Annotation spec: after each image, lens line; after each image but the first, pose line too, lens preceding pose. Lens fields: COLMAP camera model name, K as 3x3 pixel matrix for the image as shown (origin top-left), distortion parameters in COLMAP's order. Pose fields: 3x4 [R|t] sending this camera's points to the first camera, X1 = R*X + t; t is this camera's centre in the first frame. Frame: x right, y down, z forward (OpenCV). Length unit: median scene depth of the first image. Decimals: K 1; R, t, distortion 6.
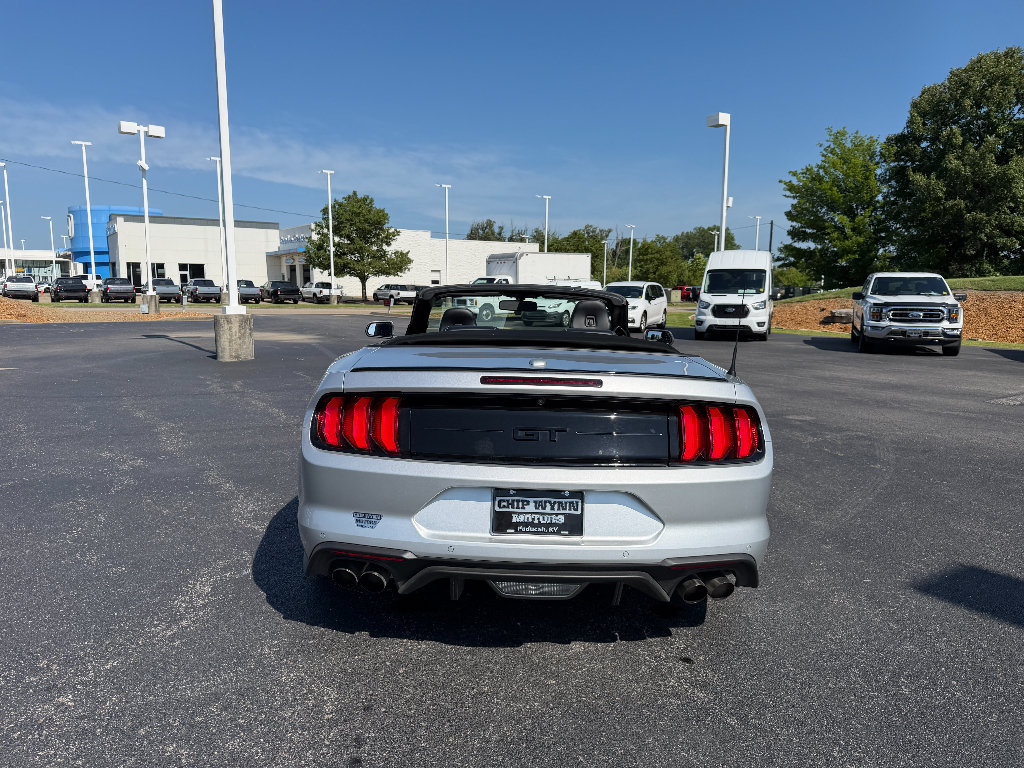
lens RADIAL K [[727.6, 0, 505.4], [0, 727.6, 389.1], [0, 0, 1]] dist [0.047064, -0.069927]
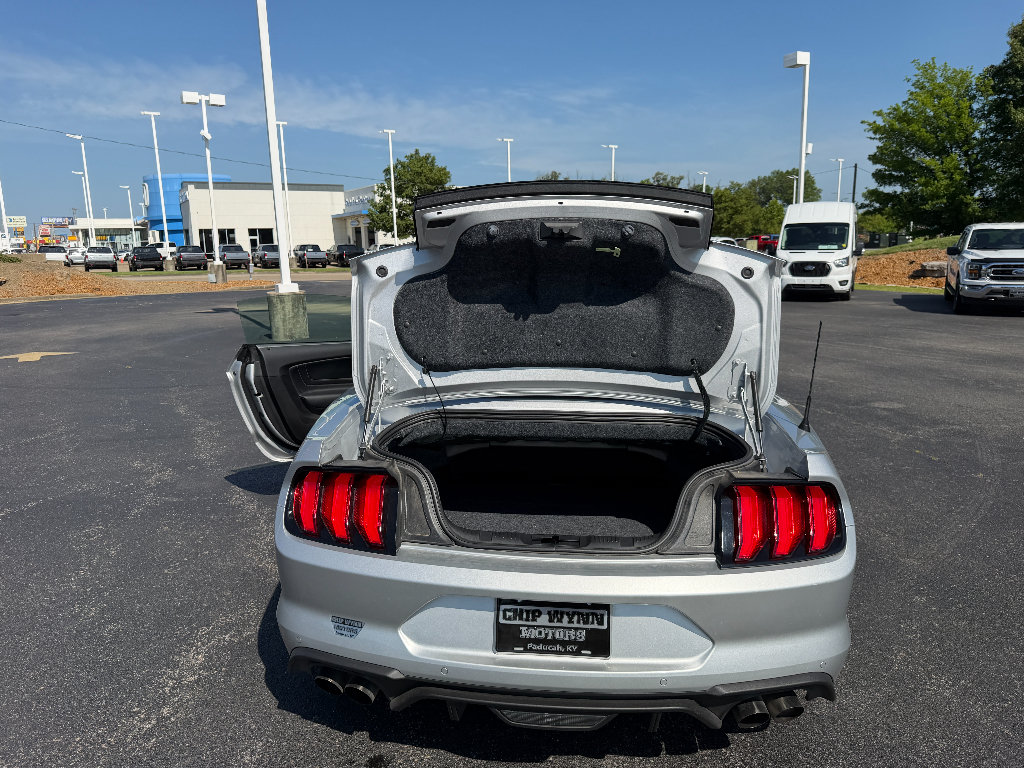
lens RADIAL K [[727.6, 0, 506.5], [0, 727.6, 380.3], [0, 0, 1]] dist [0.047064, -0.069927]
pose [[0.995513, -0.010585, -0.094026, 0.007834], [0.015470, 0.998560, 0.051375, -0.015420], [0.093347, -0.052599, 0.994243, 0.022331]]
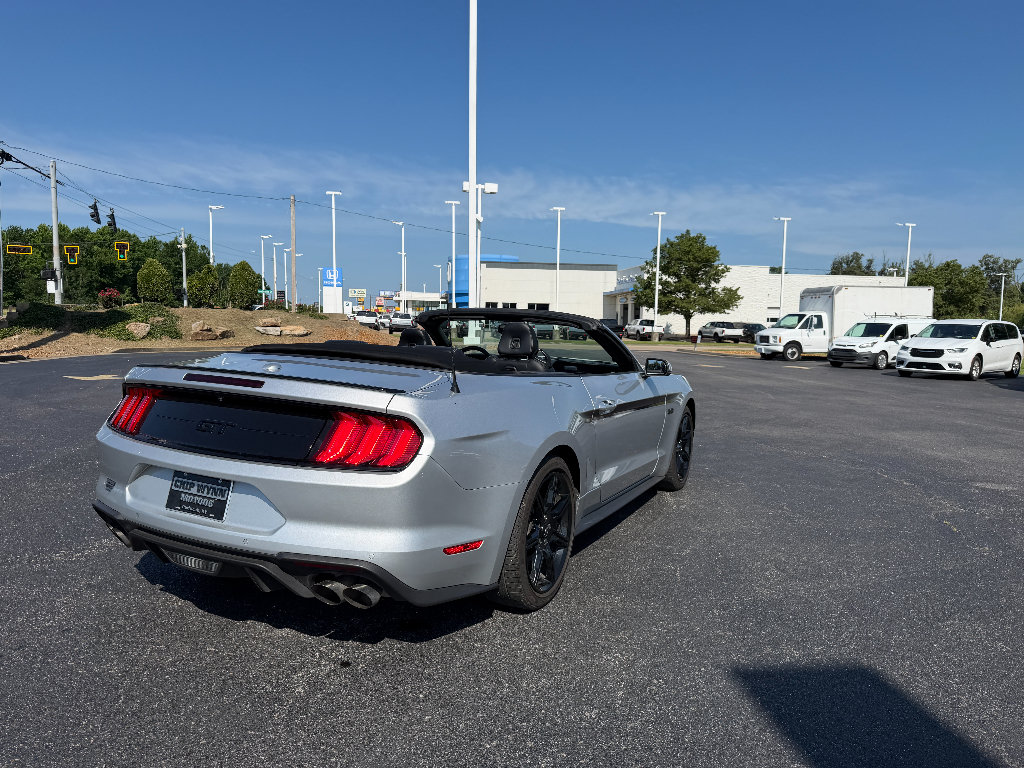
lens RADIAL K [[727.6, 0, 511.9], [0, 727.6, 389.1], [0, 0, 1]] dist [0.047064, -0.069927]
pose [[0.884435, 0.049651, -0.464015, 0.107488], [-0.074204, 0.996636, -0.034793, 0.000892], [0.460726, 0.065204, 0.885144, 0.021788]]
